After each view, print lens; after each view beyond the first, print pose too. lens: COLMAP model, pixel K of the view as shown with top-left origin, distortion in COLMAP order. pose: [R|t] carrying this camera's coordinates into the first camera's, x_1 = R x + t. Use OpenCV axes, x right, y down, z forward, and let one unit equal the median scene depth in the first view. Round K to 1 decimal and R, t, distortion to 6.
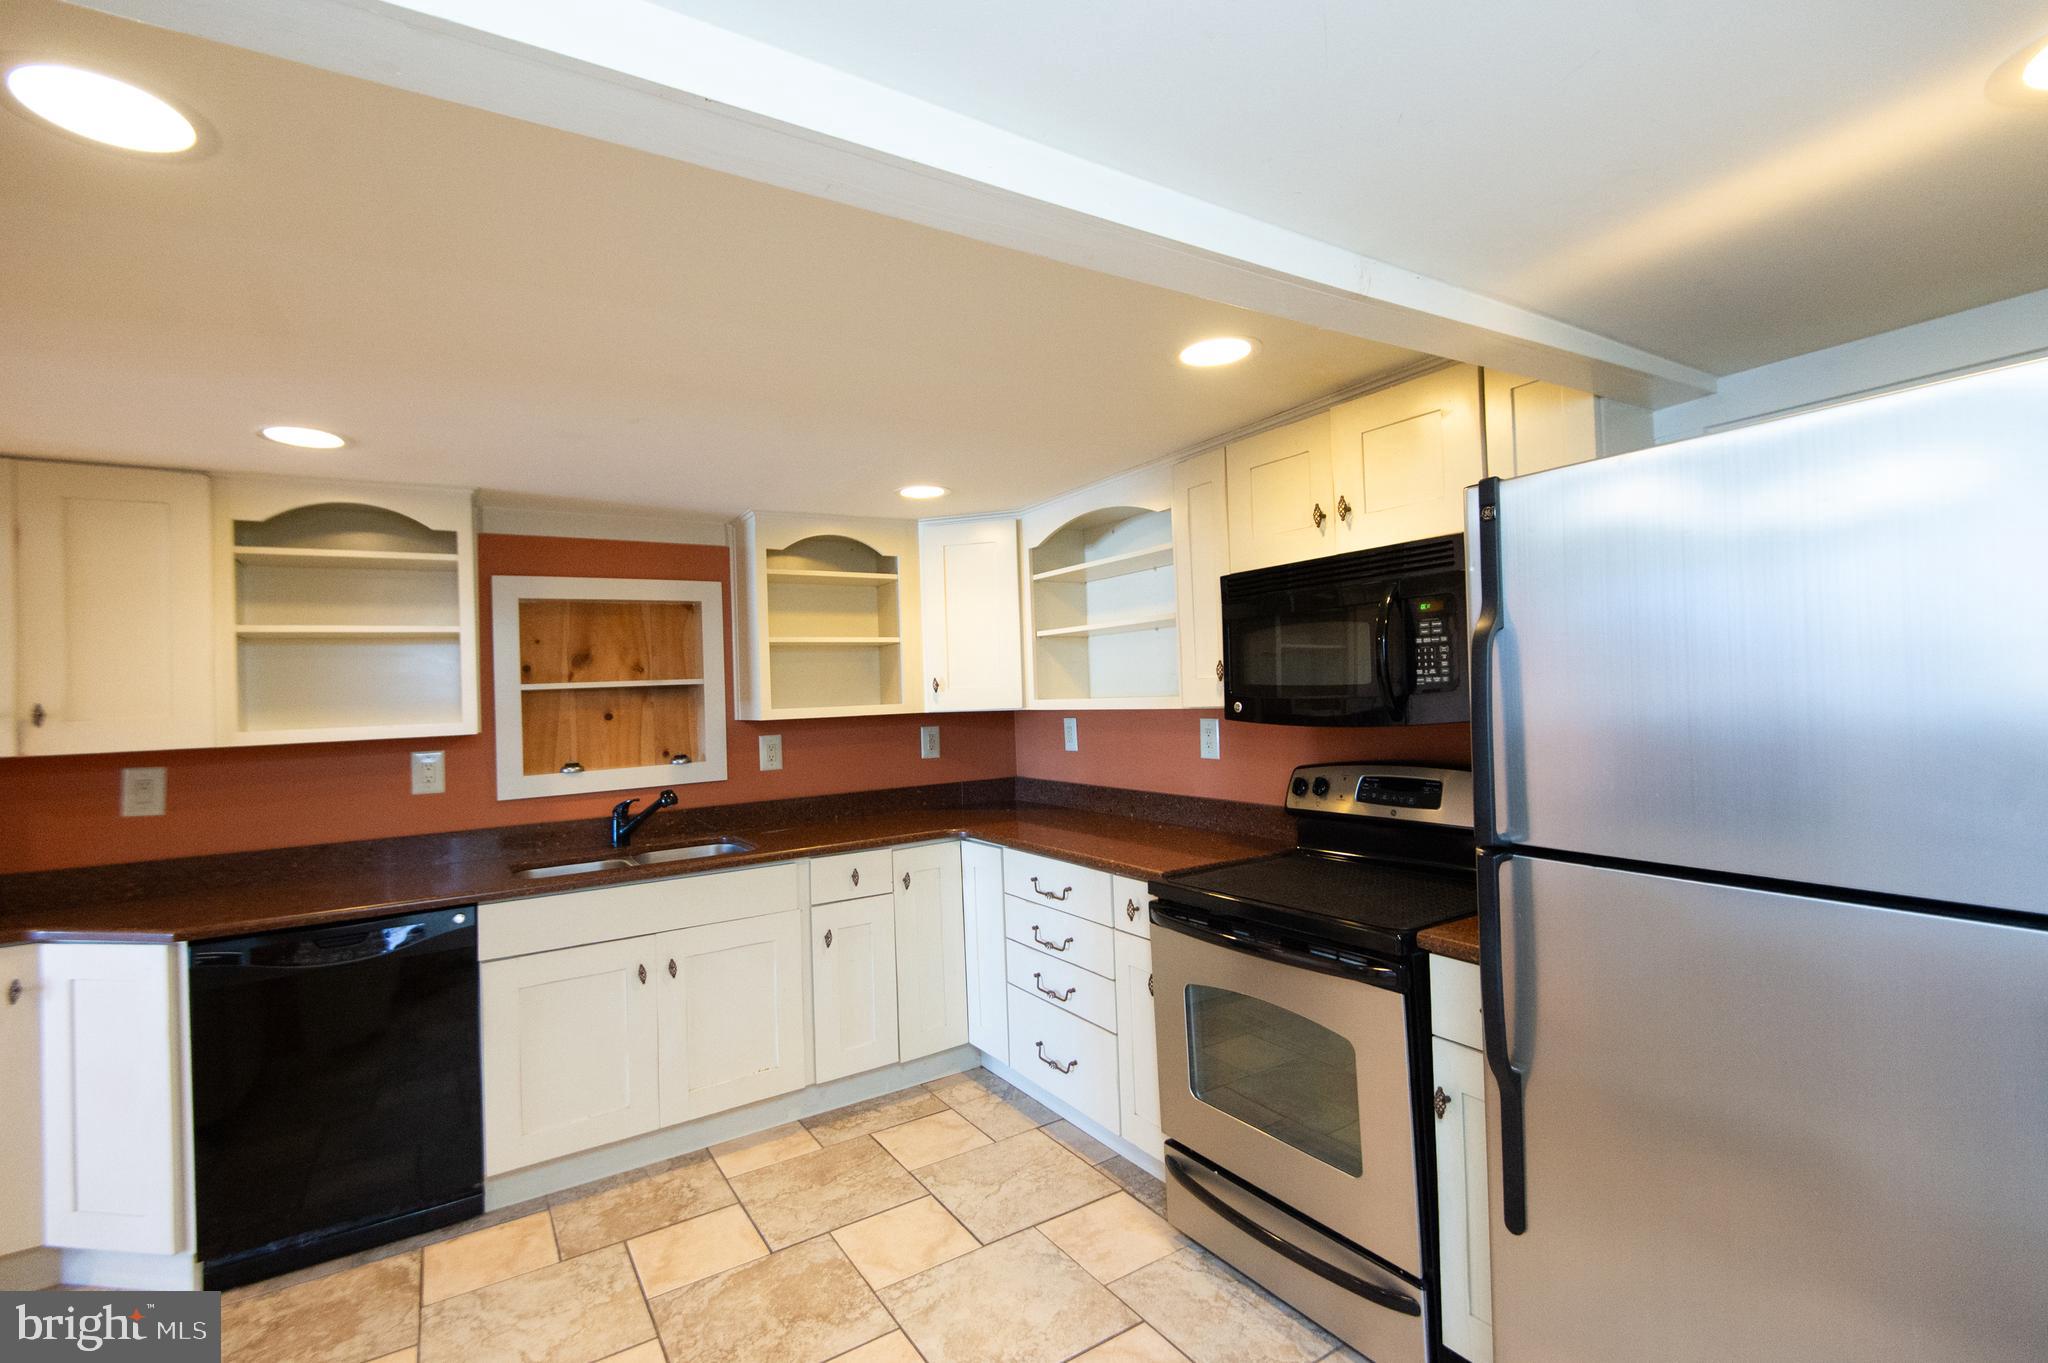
lens RADIAL K [[911.0, 0, 1031.7], [0, 911.0, 670.0], [0, 0, 1]] dist [0.023940, -0.011842]
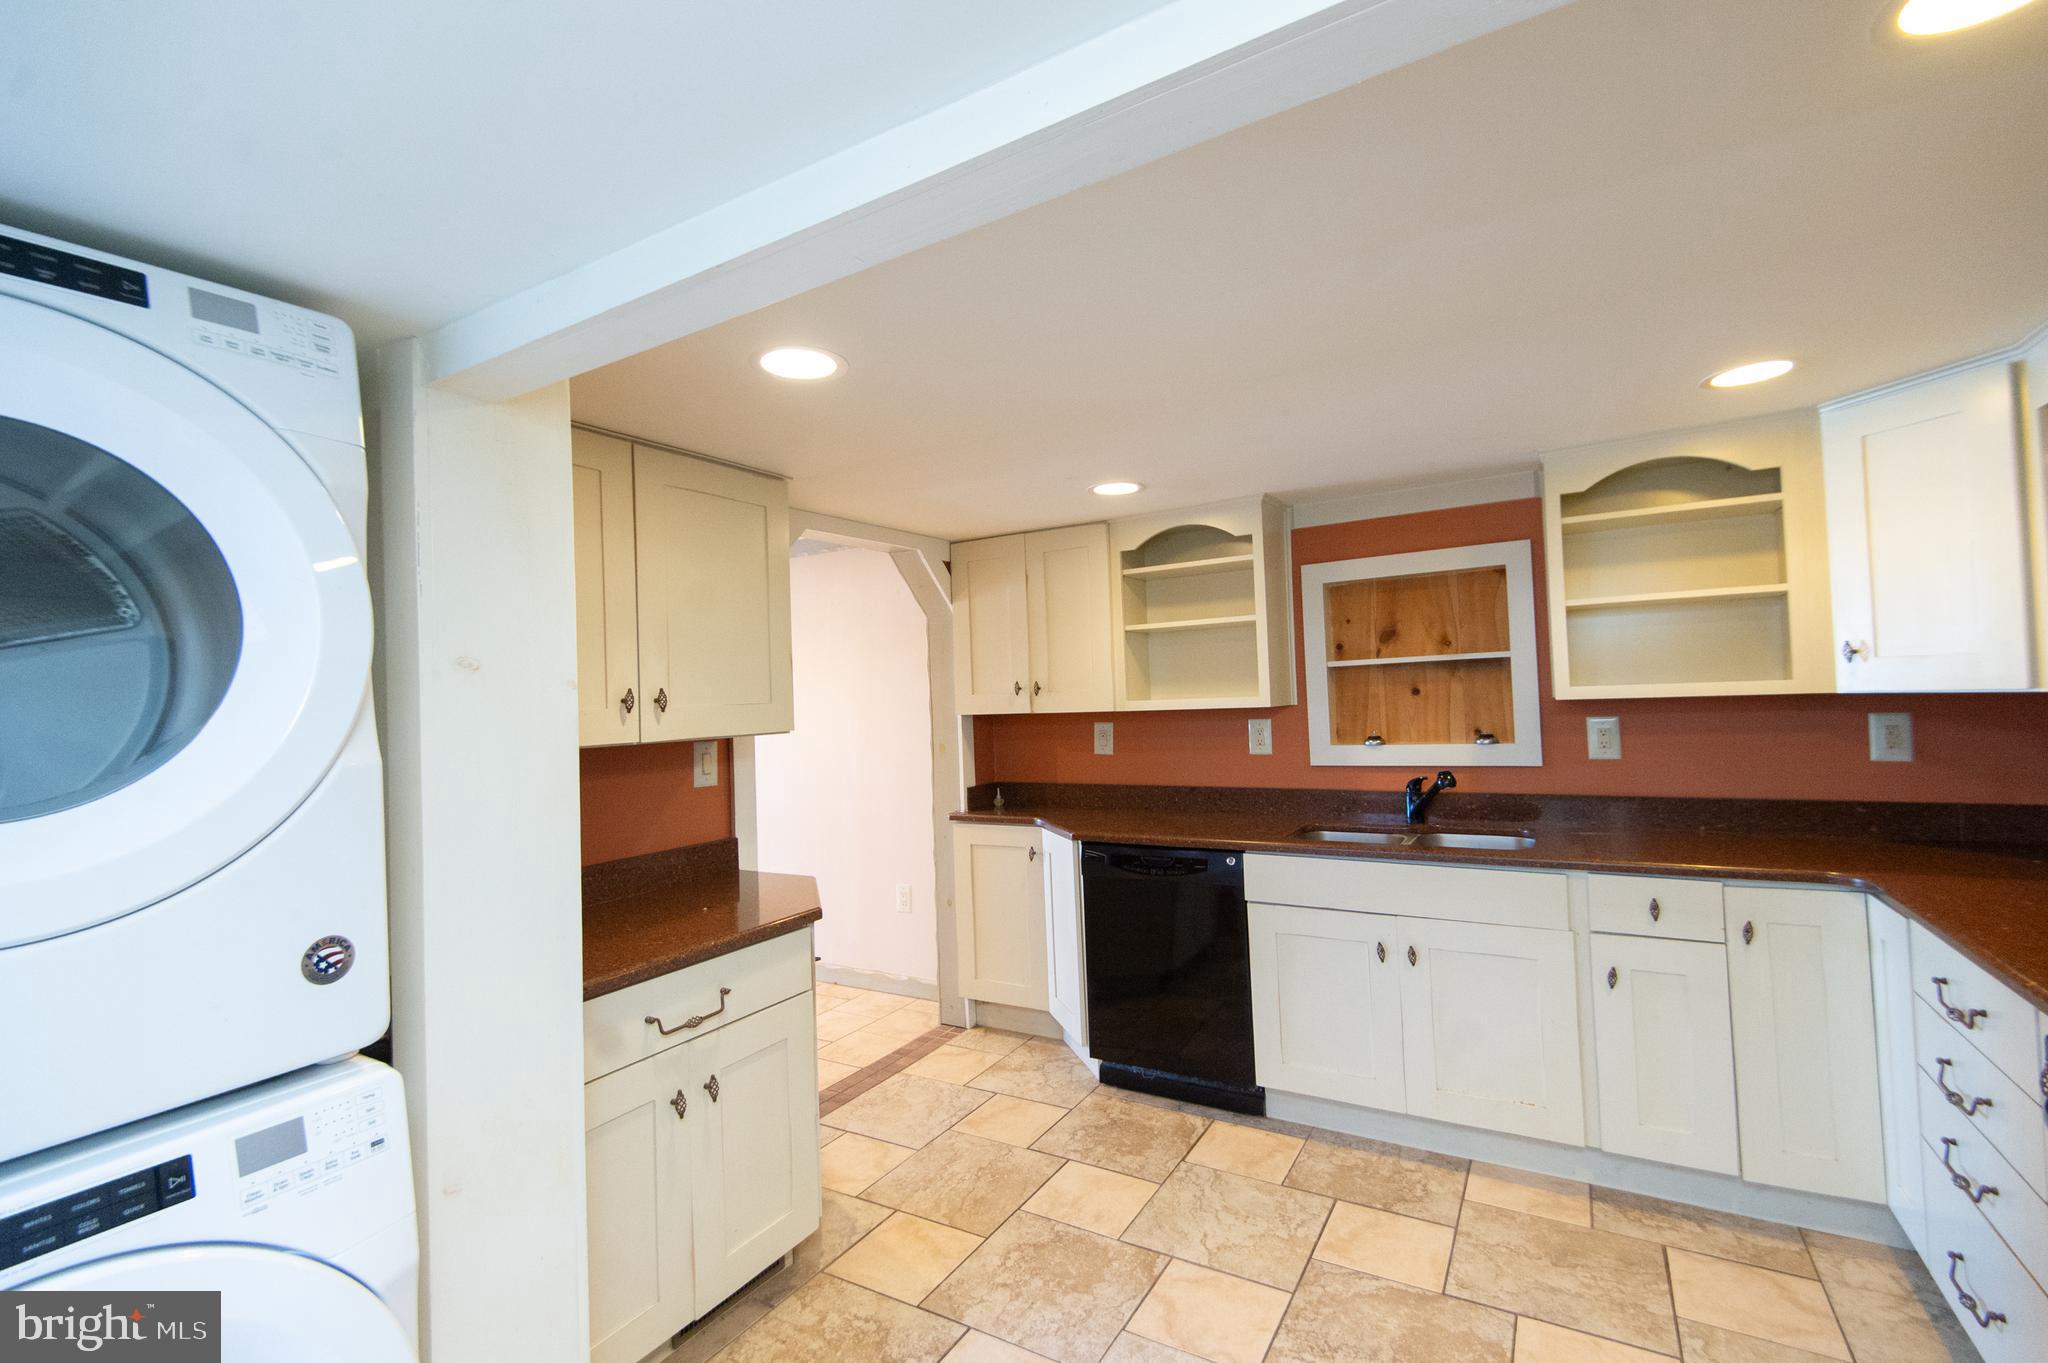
lens RADIAL K [[911.0, 0, 1028.7], [0, 911.0, 667.6], [0, 0, 1]] dist [0.023940, -0.011842]
pose [[0.449474, -0.005097, -0.893279, 0.293753], [0.043075, 0.998944, 0.015974, -0.011525], [0.892255, -0.045658, 0.449218, 0.218027]]
